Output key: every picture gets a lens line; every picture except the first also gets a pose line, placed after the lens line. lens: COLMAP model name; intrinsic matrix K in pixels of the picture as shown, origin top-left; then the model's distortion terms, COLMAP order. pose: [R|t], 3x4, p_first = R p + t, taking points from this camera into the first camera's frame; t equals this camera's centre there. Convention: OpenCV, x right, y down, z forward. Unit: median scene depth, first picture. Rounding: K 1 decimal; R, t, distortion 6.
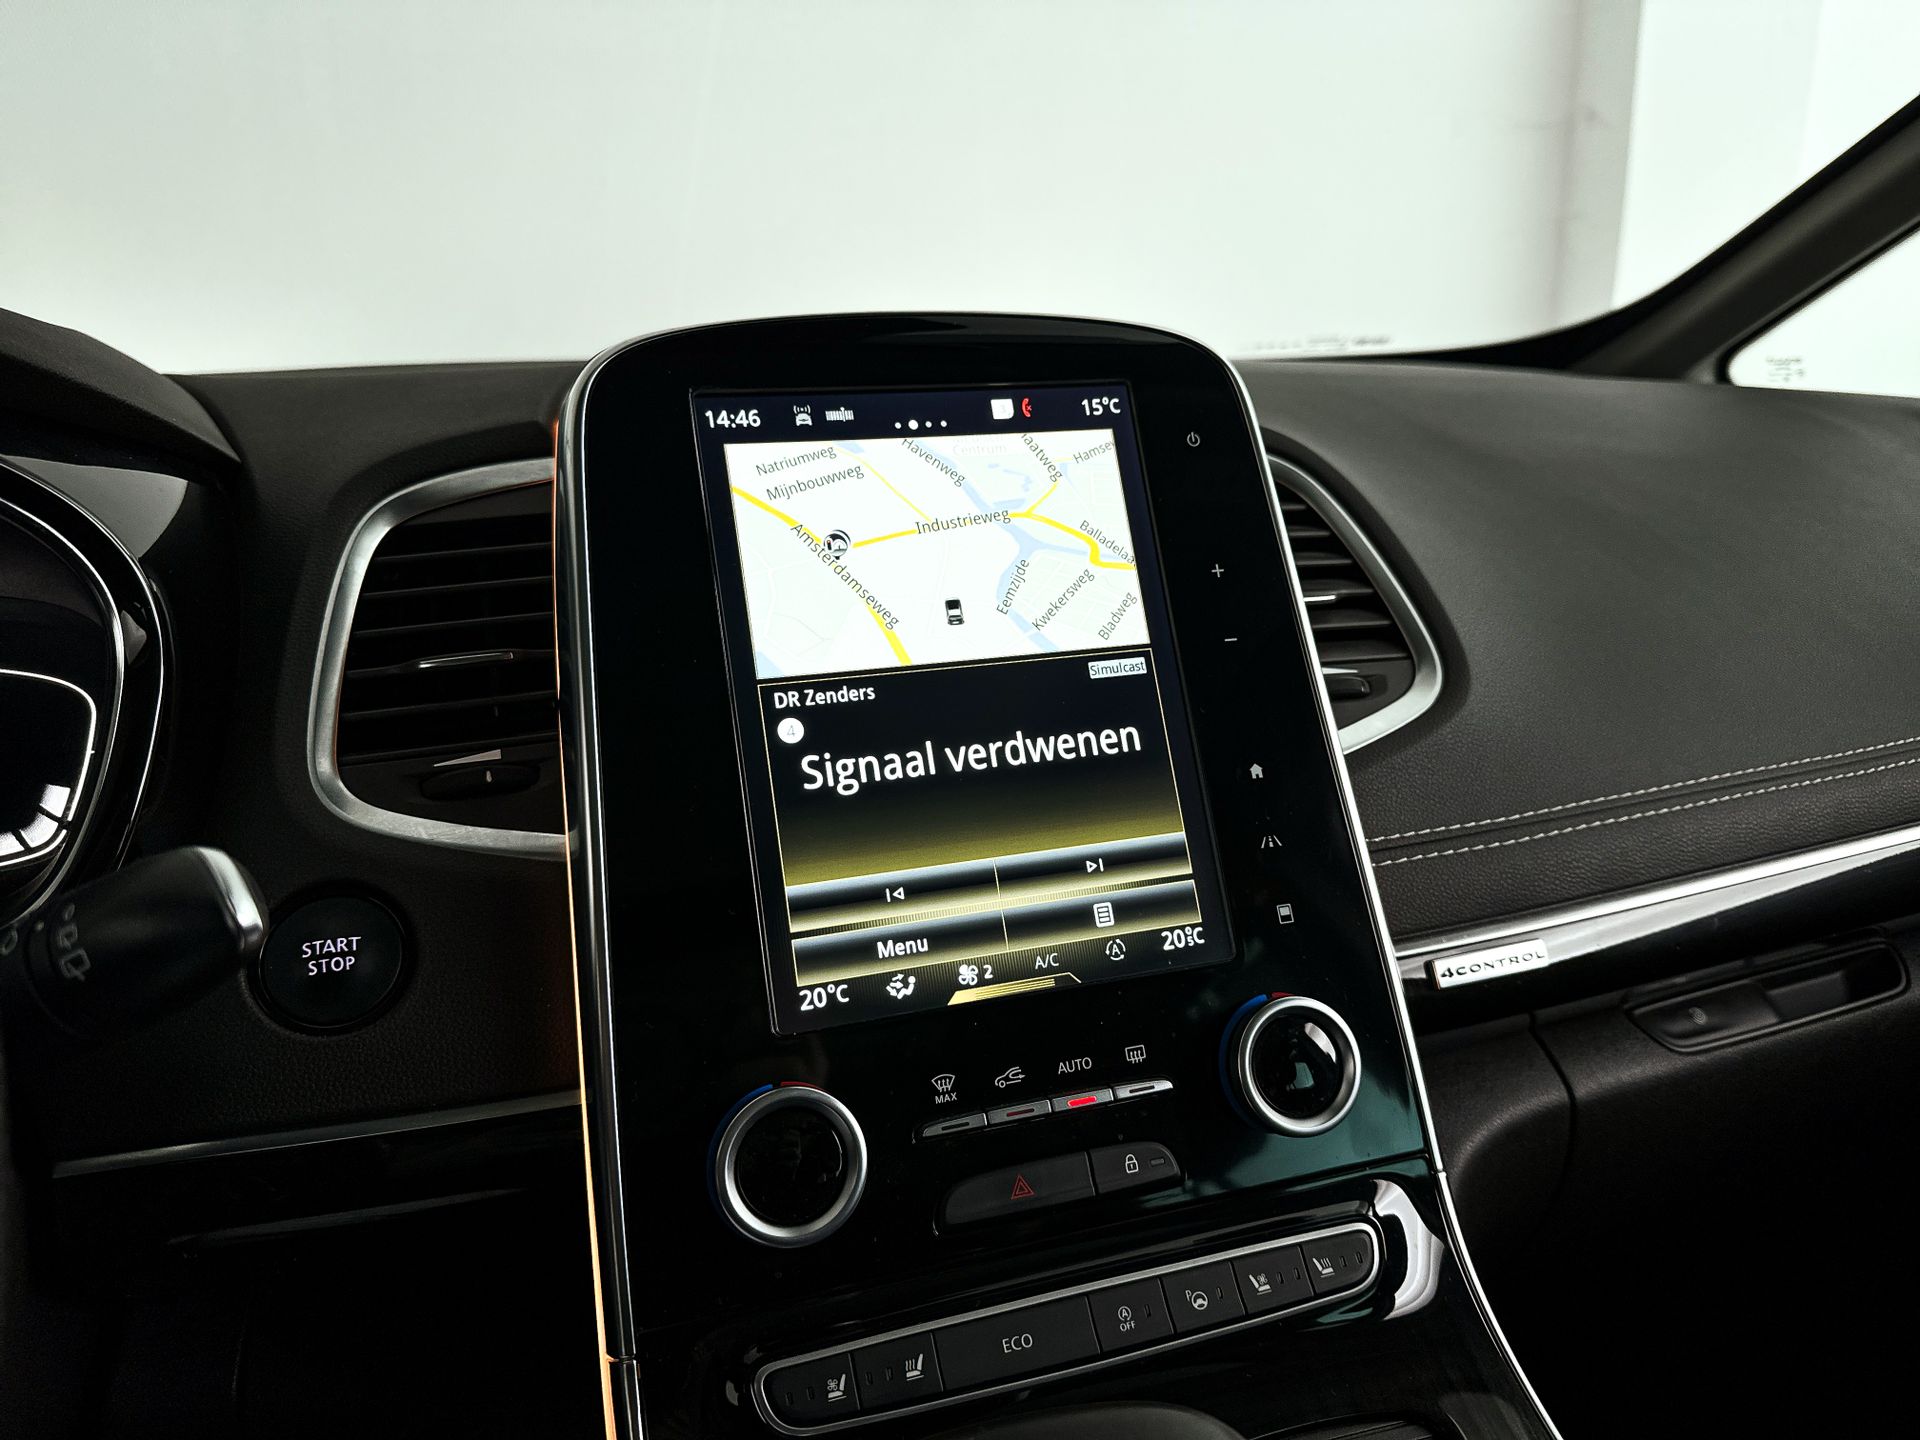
lens RADIAL K [[1362.2, 0, 970.1], [0, 1362.2, 730.4], [0, 0, 1]] dist [-0.003930, -0.031801]
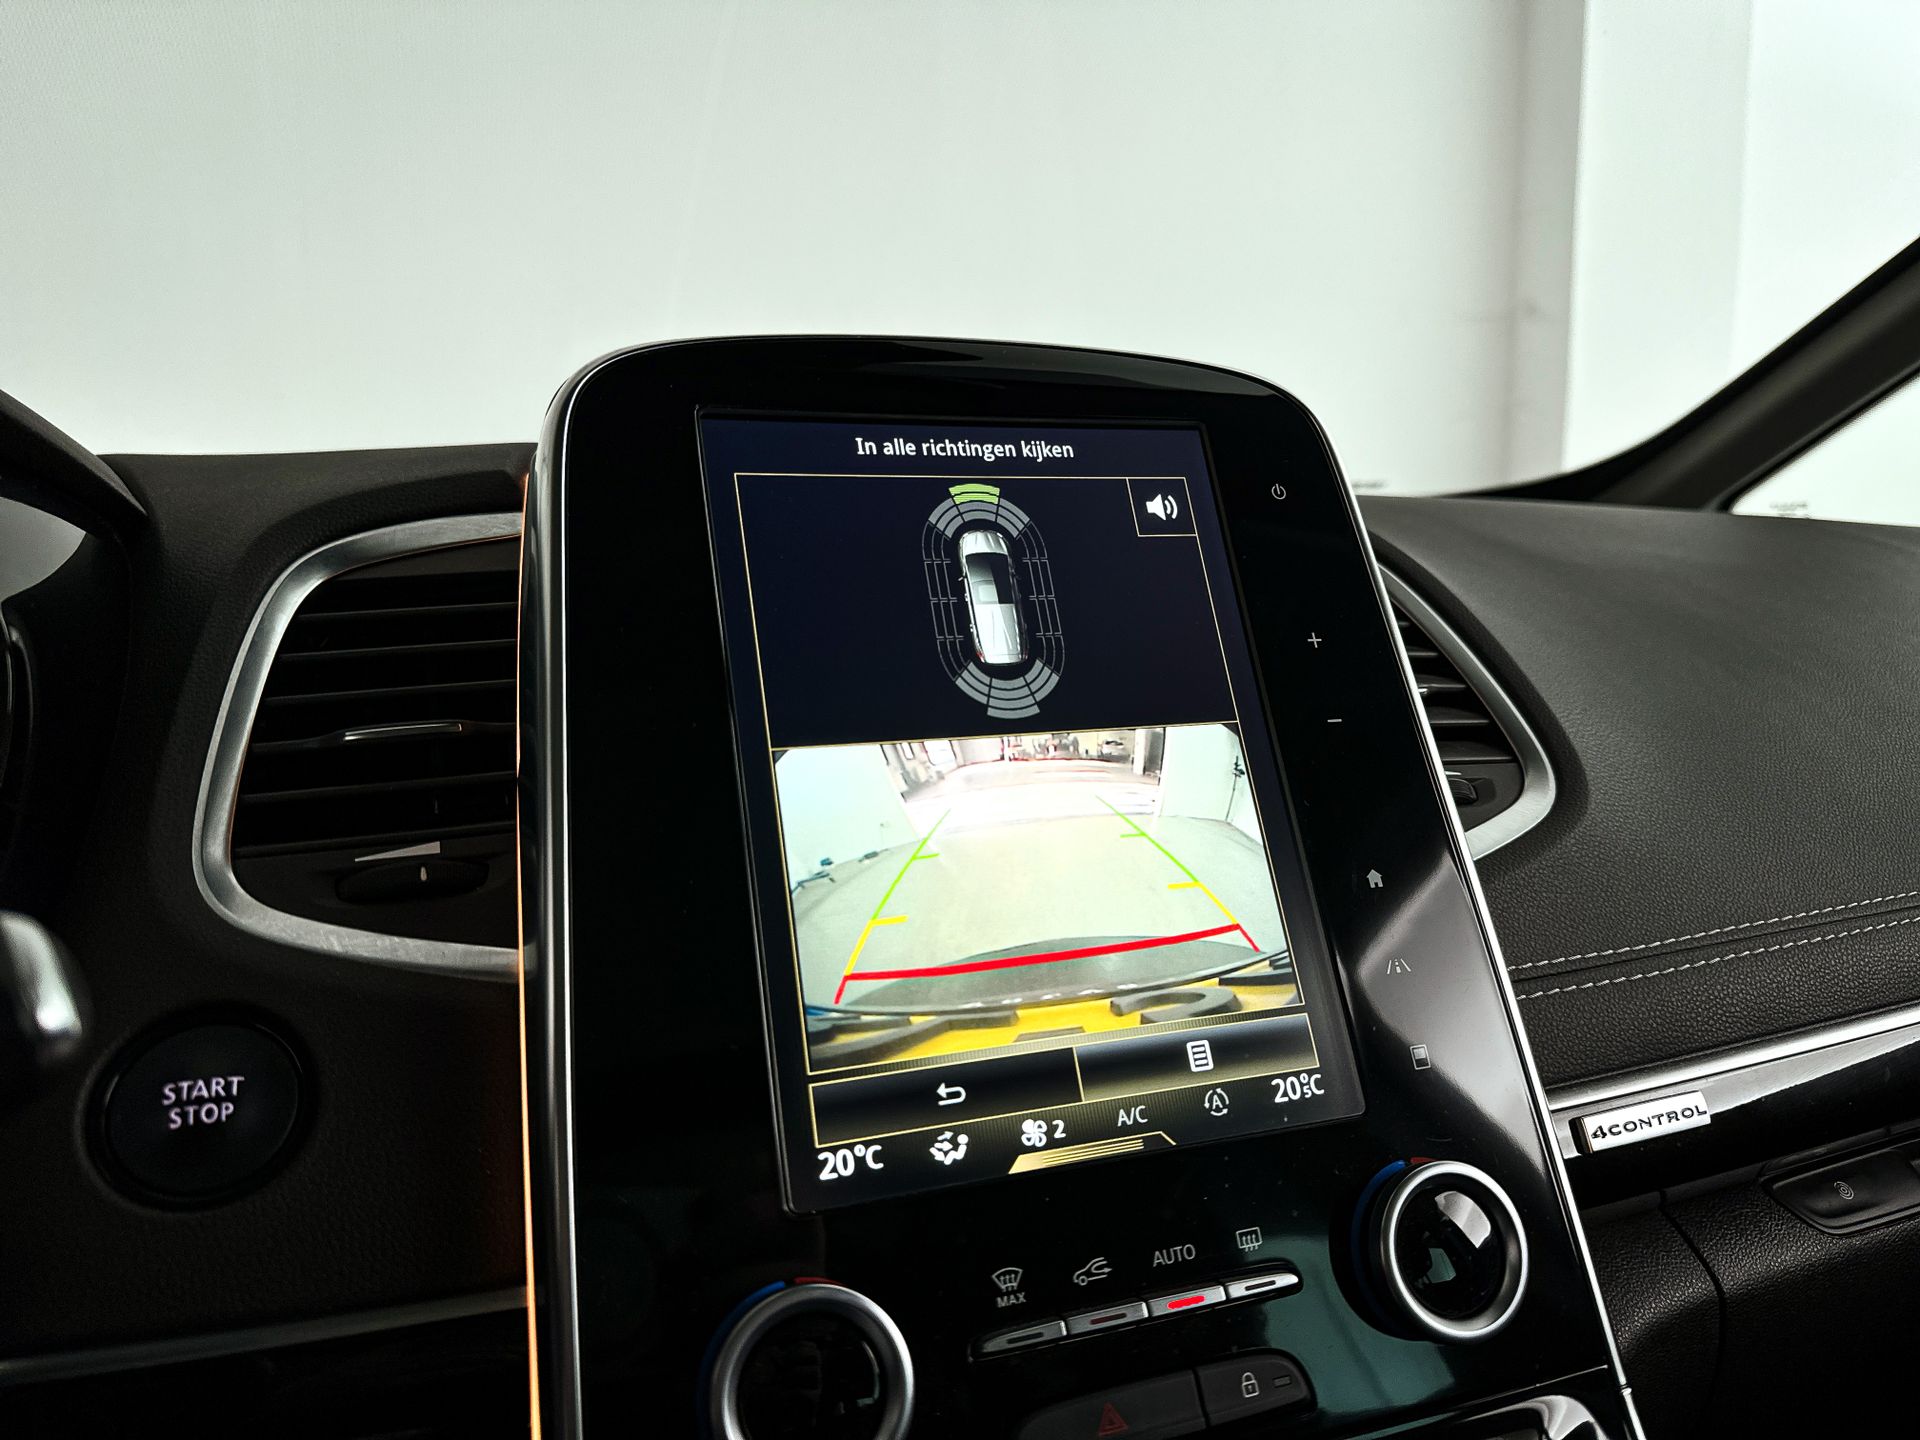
lens RADIAL K [[1362.2, 0, 960.6], [0, 1362.2, 734.2], [0, 0, 1]] dist [-0.003930, -0.031801]
pose [[0.999653, 0.005671, 0.025714, -0.064565], [-0.002316, 0.991683, -0.128687, 0.053802], [-0.026230, 0.128583, 0.991352, 0.202494]]
